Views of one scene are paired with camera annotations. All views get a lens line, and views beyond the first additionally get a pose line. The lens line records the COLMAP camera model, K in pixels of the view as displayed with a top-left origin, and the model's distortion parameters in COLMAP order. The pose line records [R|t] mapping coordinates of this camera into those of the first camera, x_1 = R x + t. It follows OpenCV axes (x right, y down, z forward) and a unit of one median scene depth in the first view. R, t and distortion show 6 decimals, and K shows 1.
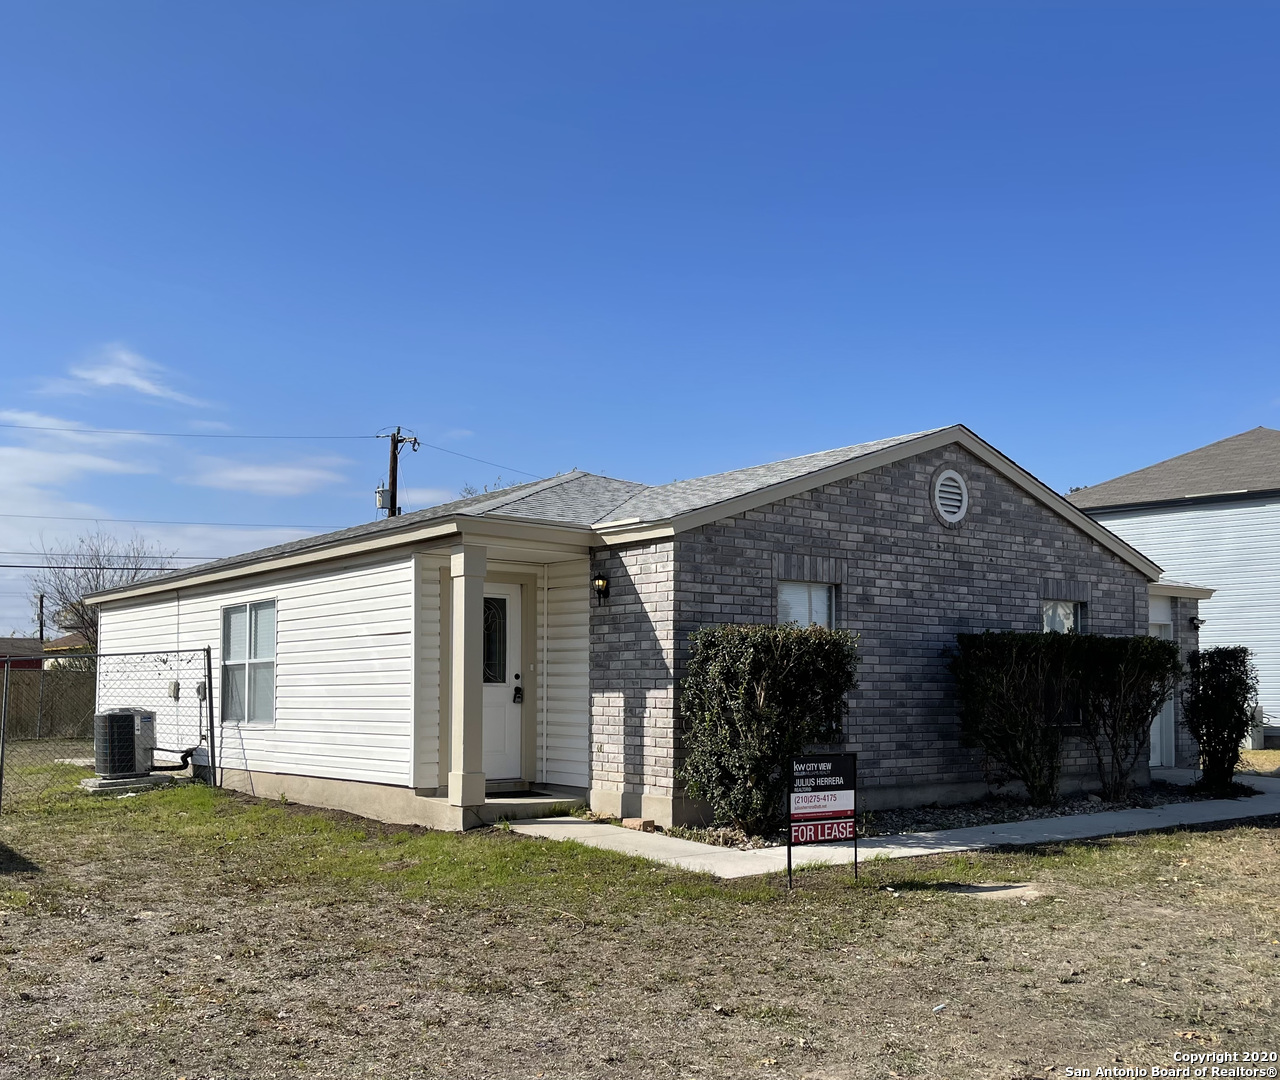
lens RADIAL K [[1347.3, 0, 640.5], [0, 1347.3, 541.7], [0, 0, 1]] dist [-0.005807, 0.000000]
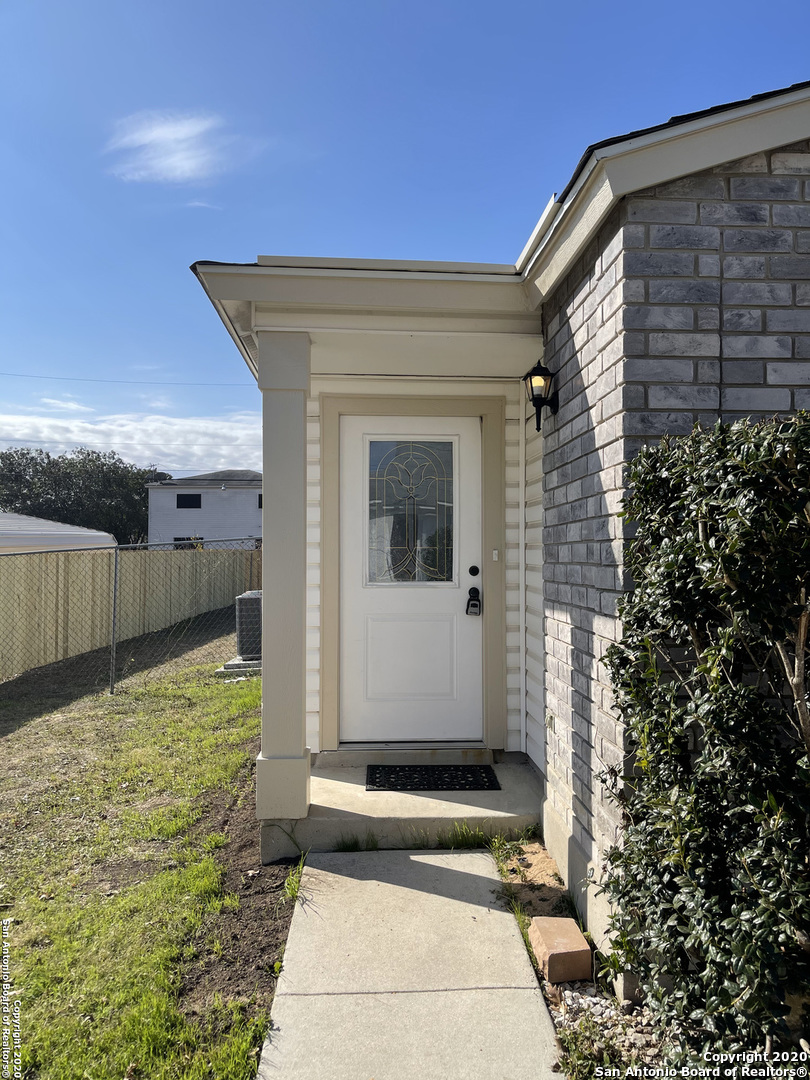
lens RADIAL K [[817.6, 0, 405.1], [0, 817.6, 537.3], [0, 0, 1]] dist [0.011917, -0.000654]
pose [[0.817758, -0.014825, -0.575371, 0.100995], [0.064865, 0.995673, 0.066535, 0.064906], [0.571895, -0.091731, 0.815182, 0.753685]]
